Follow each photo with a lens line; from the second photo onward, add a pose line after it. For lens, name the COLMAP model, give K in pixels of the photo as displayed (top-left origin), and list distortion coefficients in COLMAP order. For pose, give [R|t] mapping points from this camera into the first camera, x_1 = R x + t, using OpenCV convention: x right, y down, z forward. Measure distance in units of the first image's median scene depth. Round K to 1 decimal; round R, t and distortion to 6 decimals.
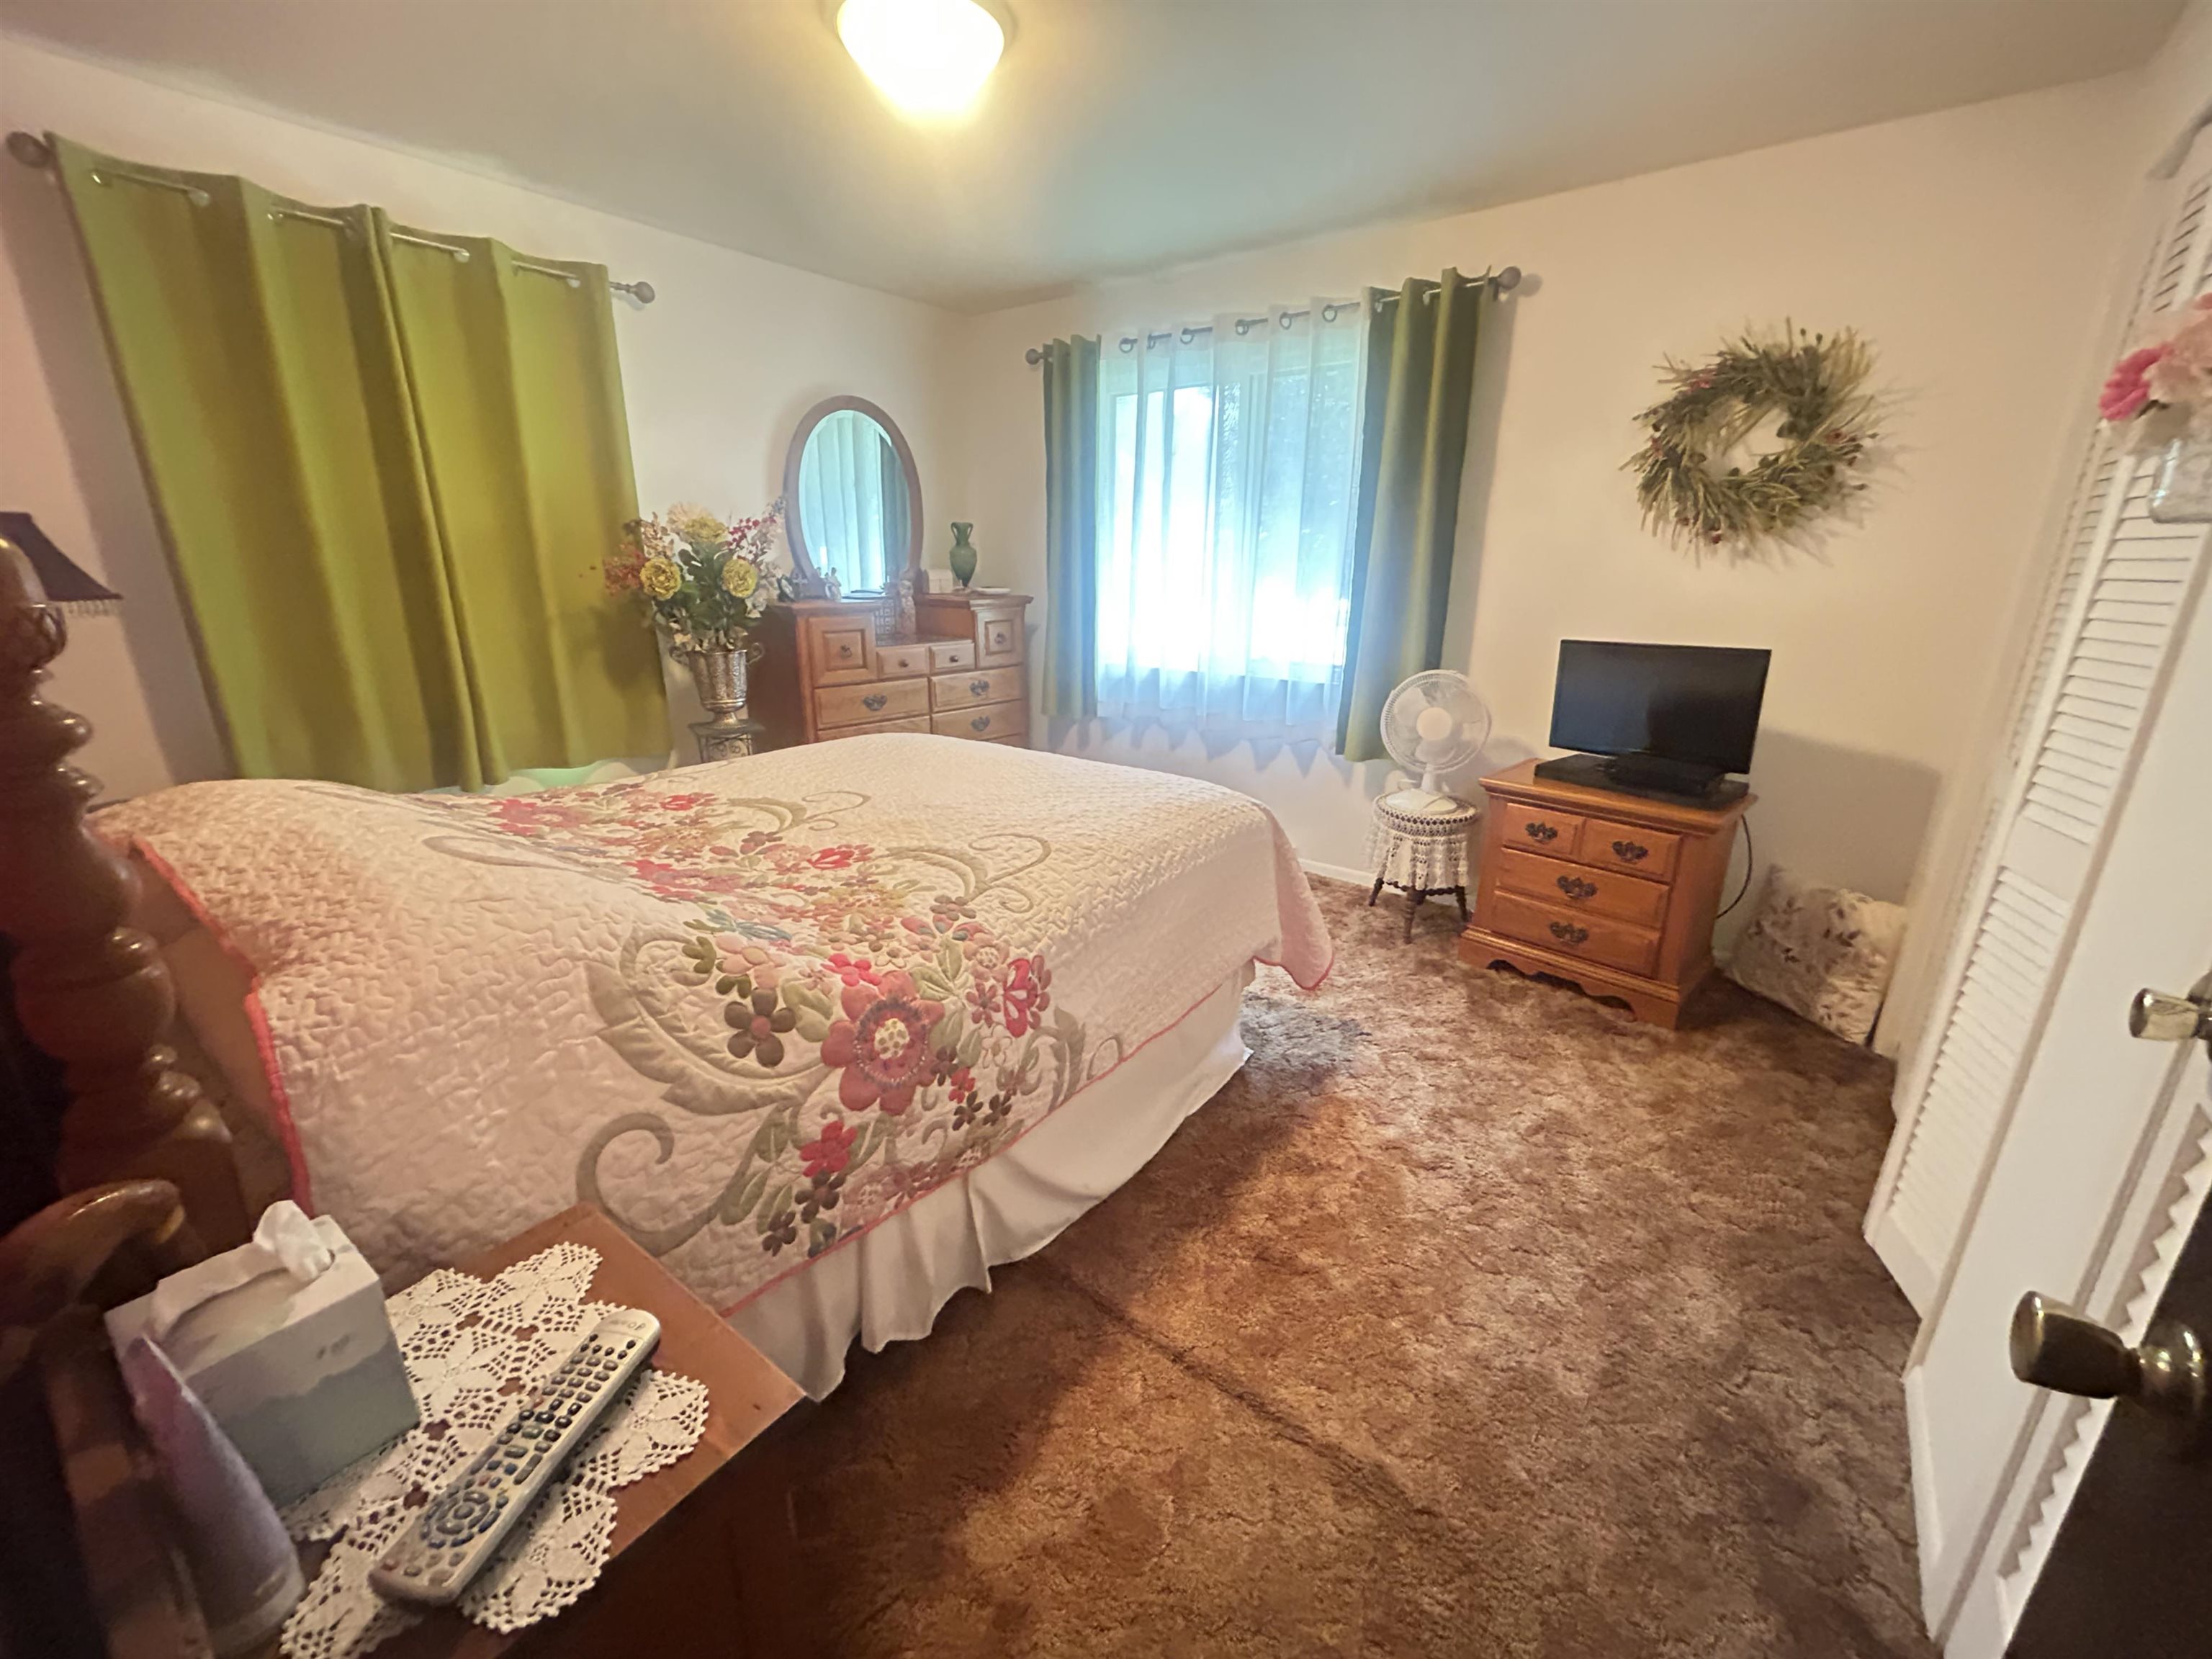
lens RADIAL K [[890.4, 0, 1106.0], [0, 890.4, 829.5], [0, 0, 1]] dist [0.002472, -0.000112]
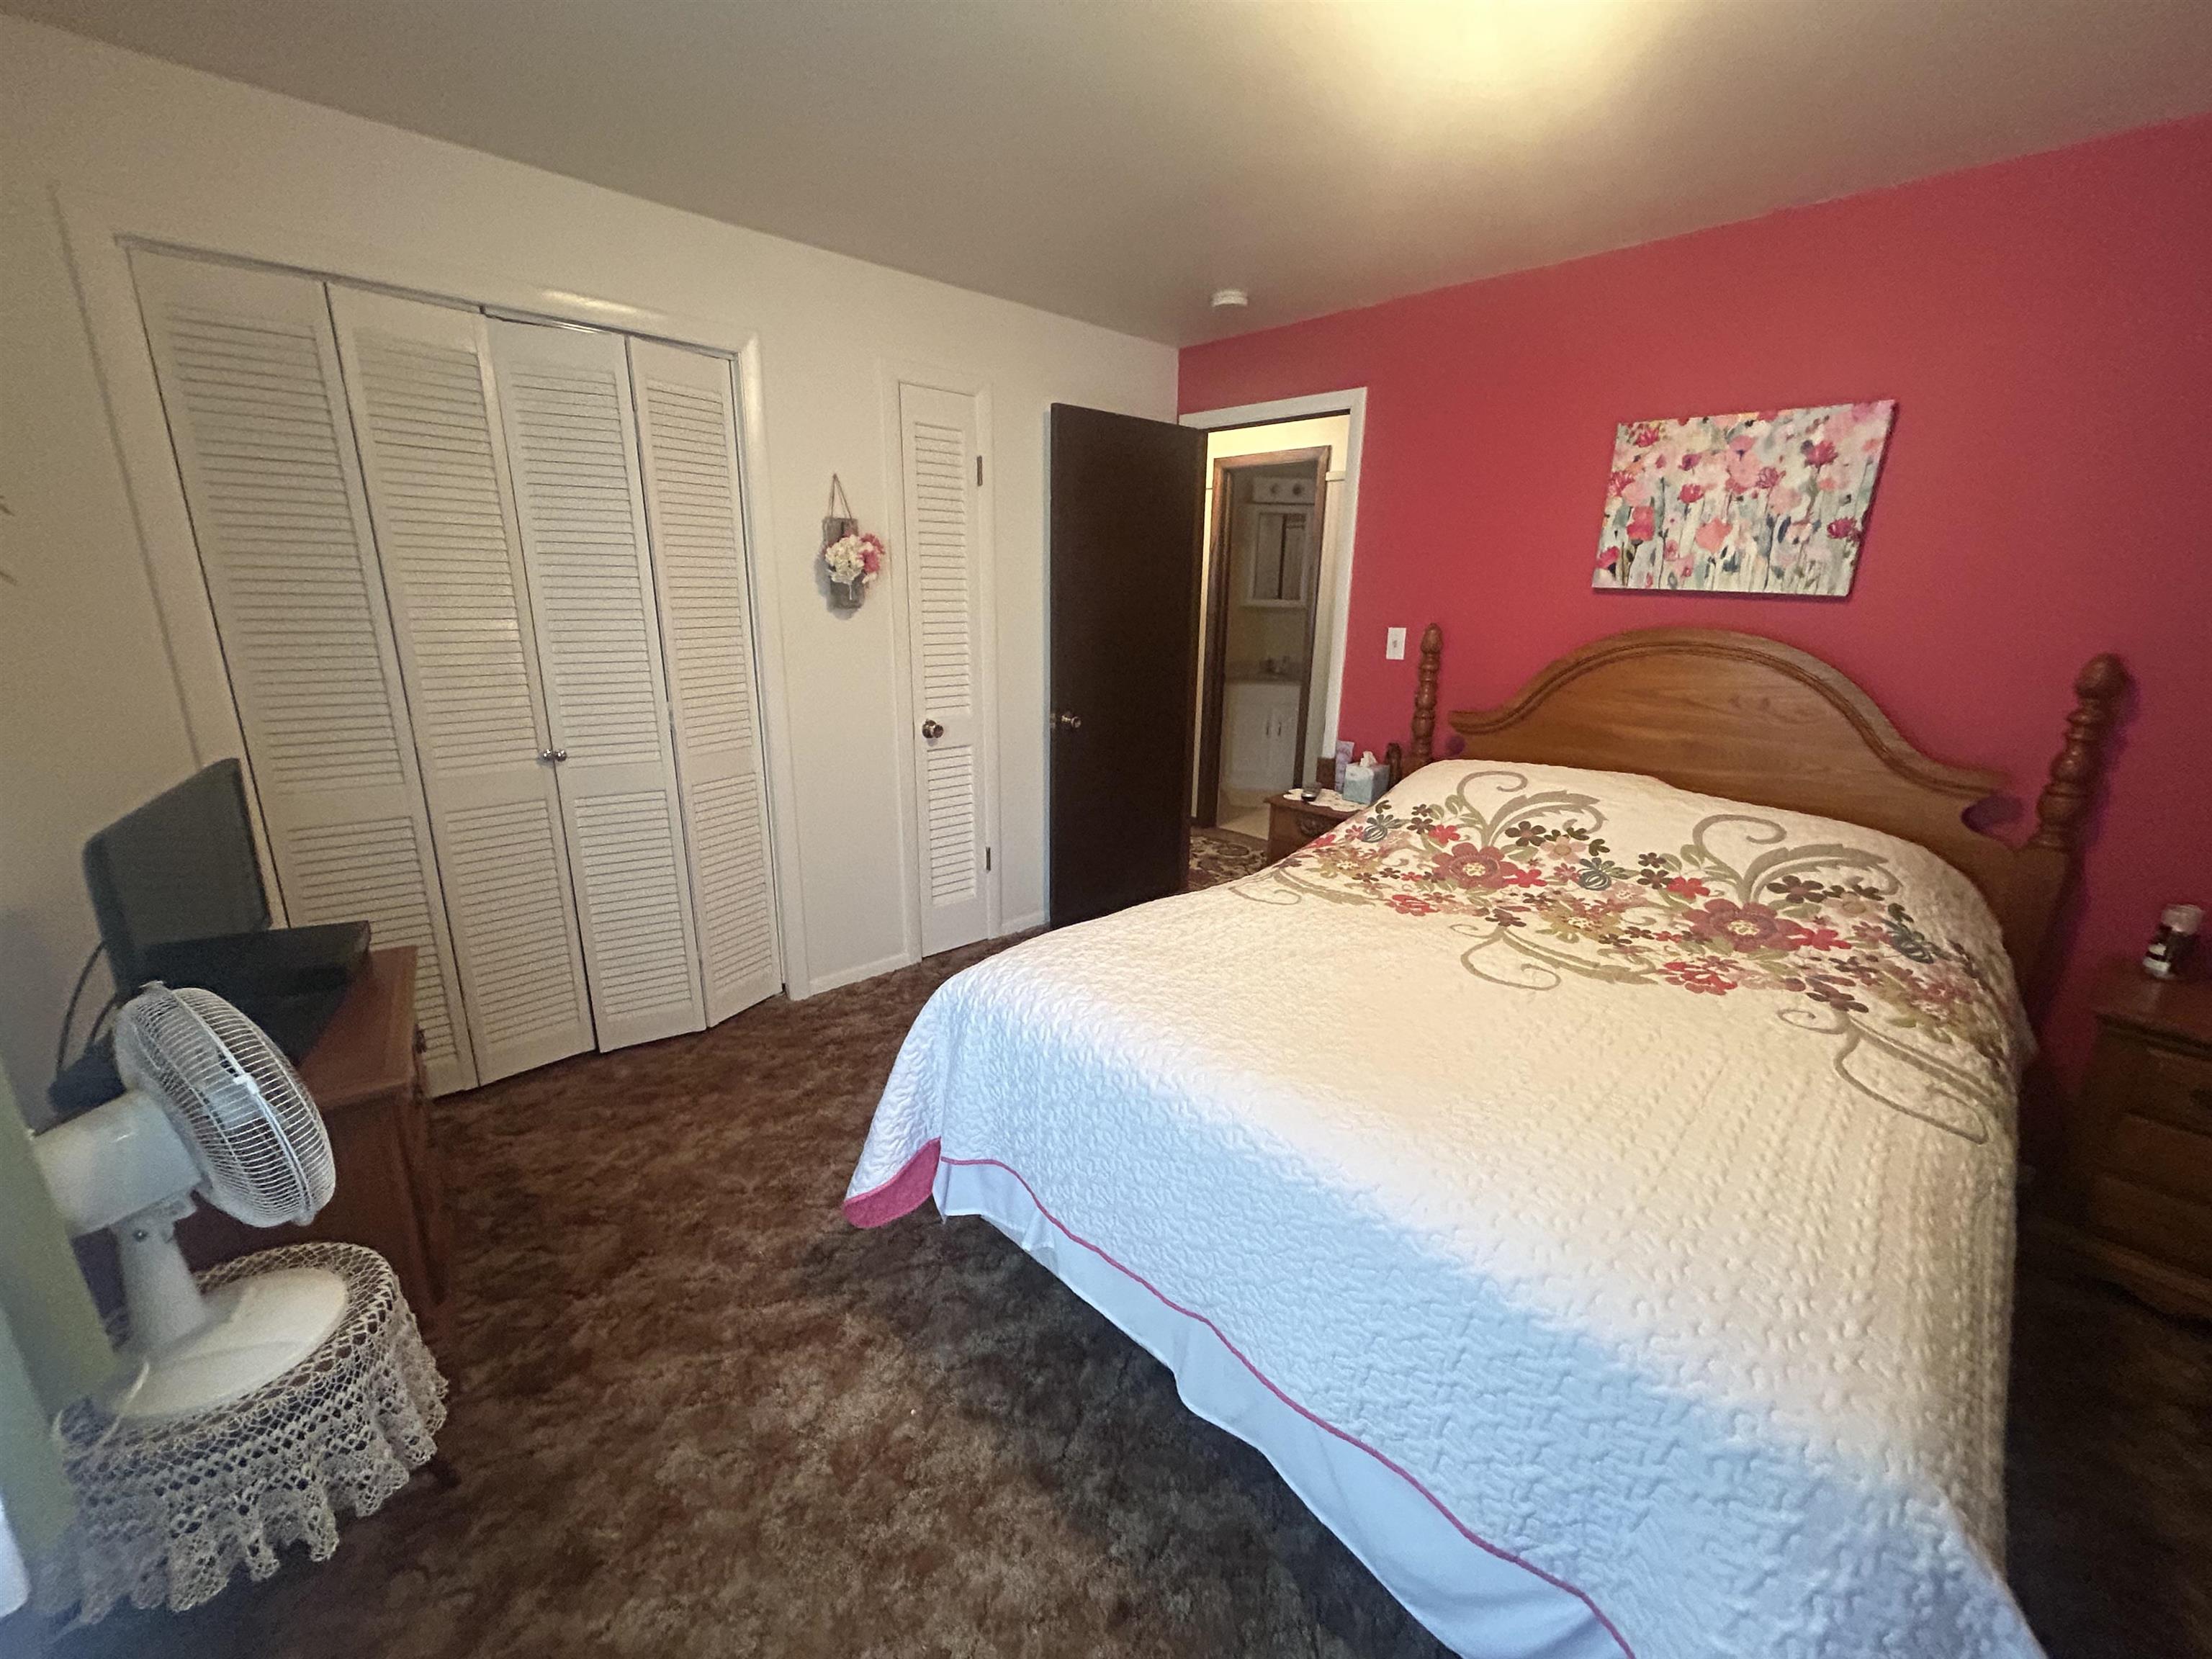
lens RADIAL K [[890.4, 0, 1106.0], [0, 890.4, 829.5], [0, 0, 1]] dist [0.002472, -0.000112]
pose [[-0.988966, -0.068374, 0.131421, -0.047178], [0.012805, 0.844344, 0.535649, -0.627728], [-0.147589, 0.531421, -0.834152, 1.819564]]
